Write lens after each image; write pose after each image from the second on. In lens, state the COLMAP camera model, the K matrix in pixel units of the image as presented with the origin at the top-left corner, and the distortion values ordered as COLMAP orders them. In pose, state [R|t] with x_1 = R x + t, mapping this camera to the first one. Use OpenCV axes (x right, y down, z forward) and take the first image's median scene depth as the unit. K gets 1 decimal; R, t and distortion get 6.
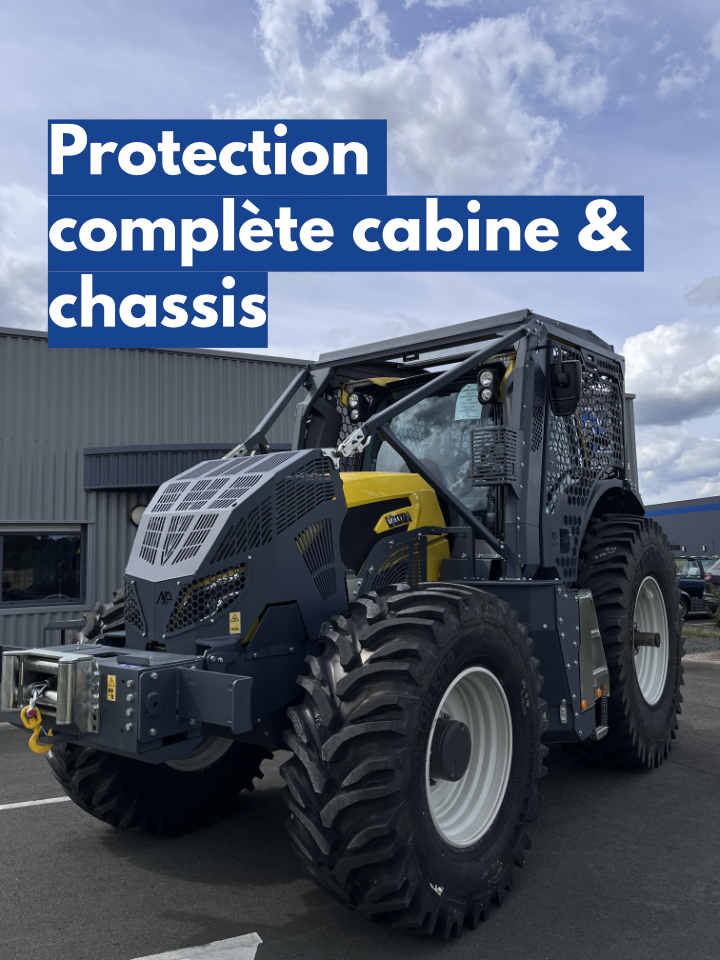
lens RADIAL K [[733.1, 0, 360.6], [0, 733.1, 481.6], [0, 0, 1]] dist [-0.005024, -0.001816]
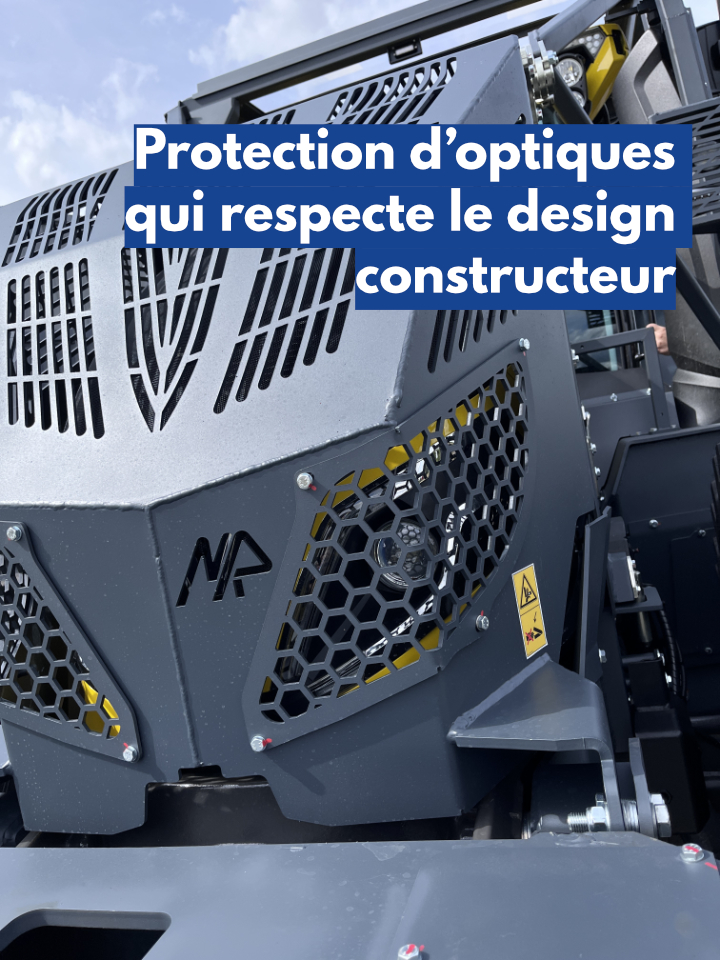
lens RADIAL K [[733.1, 0, 359.6], [0, 733.1, 480.4], [0, 0, 1]] dist [-0.005024, -0.001816]
pose [[0.923764, -0.154103, 0.350588, -0.299153], [0.125206, 0.986686, 0.103799, 0.116458], [-0.361916, -0.051990, 0.930760, 0.785577]]
